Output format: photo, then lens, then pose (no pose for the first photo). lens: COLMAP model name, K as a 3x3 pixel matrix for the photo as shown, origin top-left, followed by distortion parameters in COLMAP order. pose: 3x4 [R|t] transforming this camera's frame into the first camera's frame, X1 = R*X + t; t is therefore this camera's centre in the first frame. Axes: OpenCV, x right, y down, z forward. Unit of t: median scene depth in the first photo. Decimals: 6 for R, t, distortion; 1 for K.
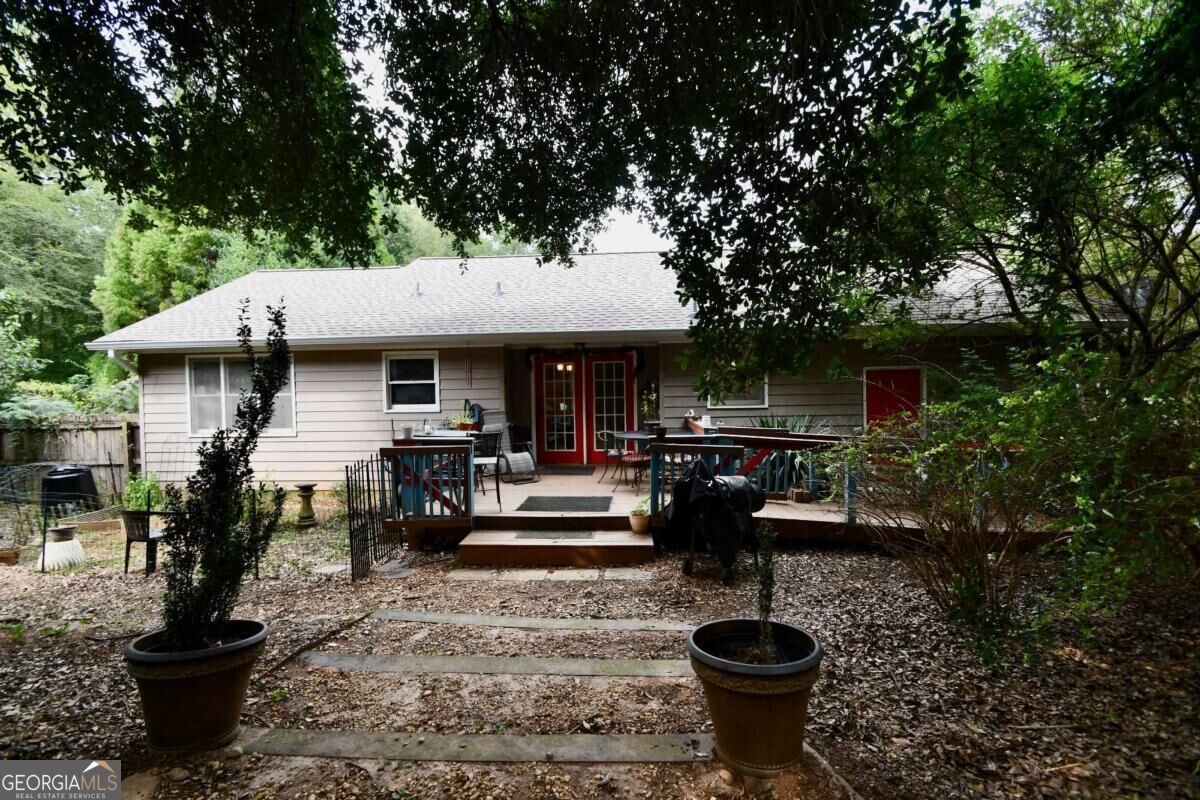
lens RADIAL K [[522.9, 0, 591.9], [0, 522.9, 401.9], [0, 0, 1]] dist [0.012971, -0.016340]
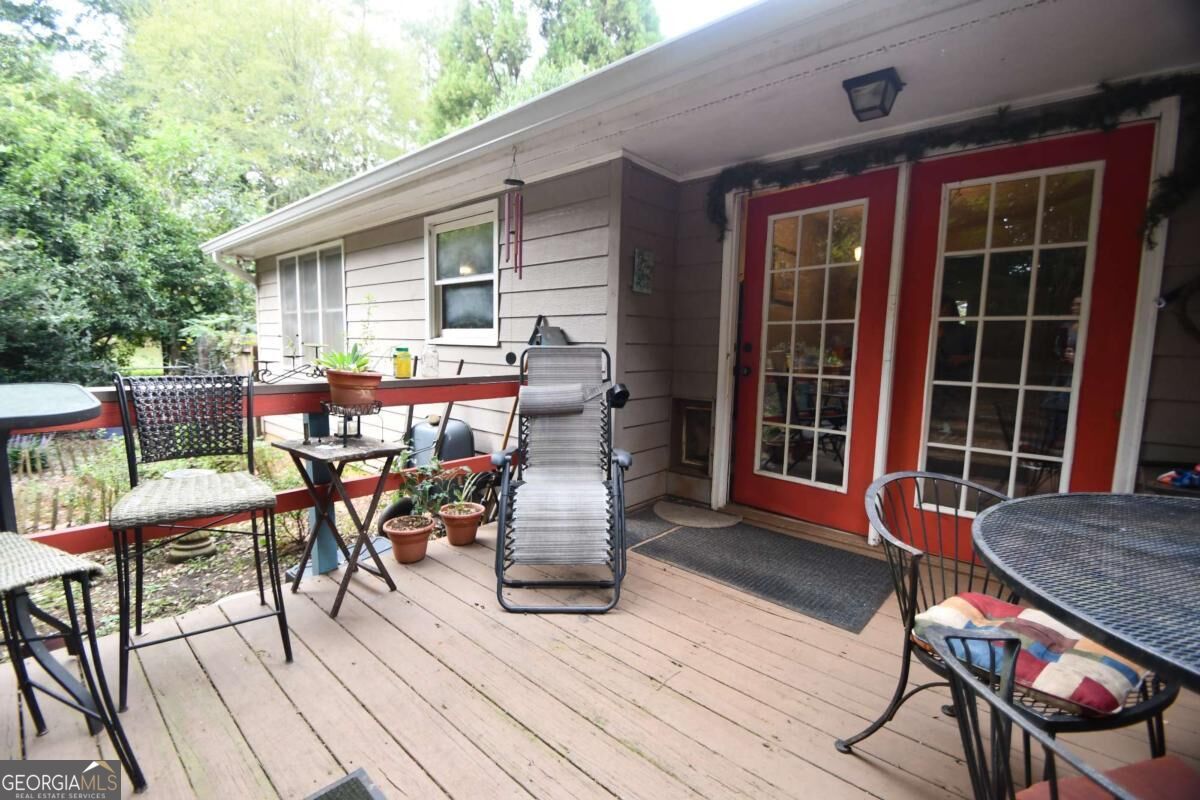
lens RADIAL K [[522.9, 0, 591.9], [0, 522.9, 401.9], [0, 0, 1]] dist [0.012971, -0.016340]
pose [[0.782552, 0.100584, -0.614407, 0.039818], [-0.050121, 0.993838, 0.098863, 0.018213], [0.620565, -0.046571, 0.782771, 0.709852]]
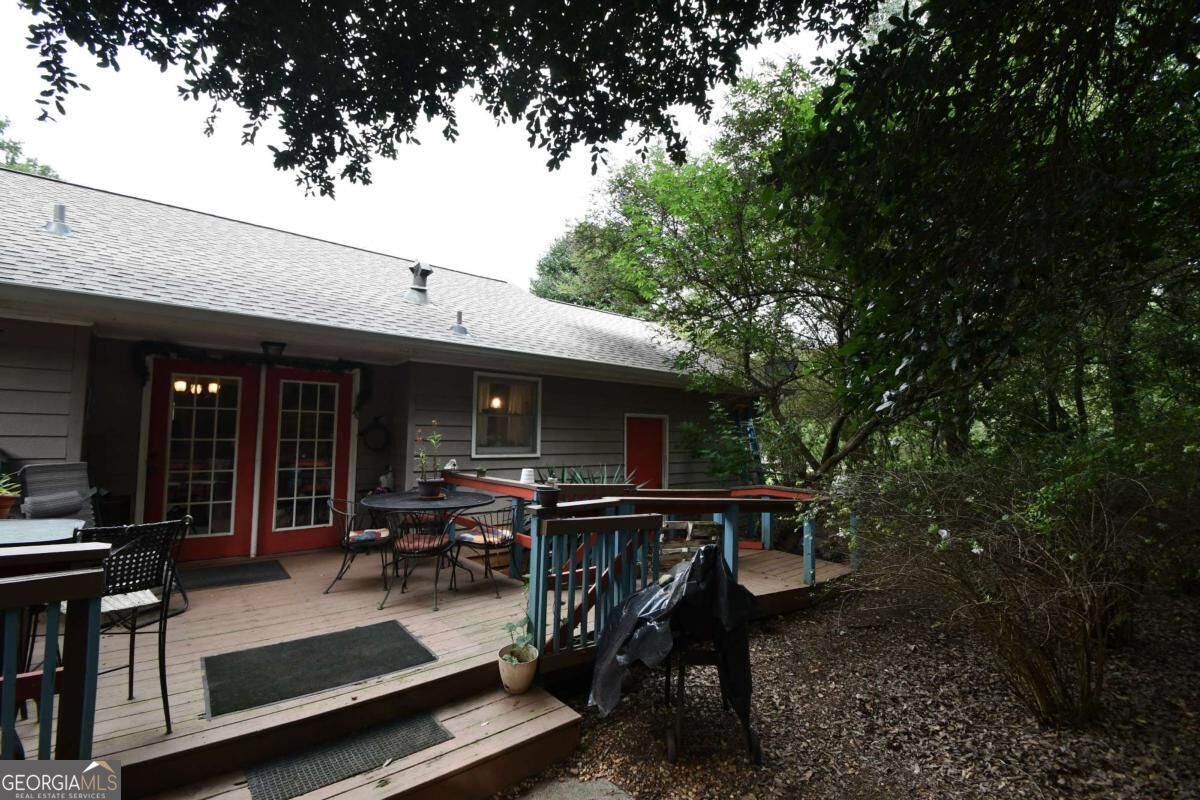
lens RADIAL K [[522.9, 0, 591.9], [0, 522.9, 401.9], [0, 0, 1]] dist [0.012971, -0.016340]
pose [[0.729066, 0.074162, 0.680413, -0.152492], [-0.008262, 0.994994, -0.099597, 0.005875], [-0.684393, 0.066991, 0.726029, 0.343394]]
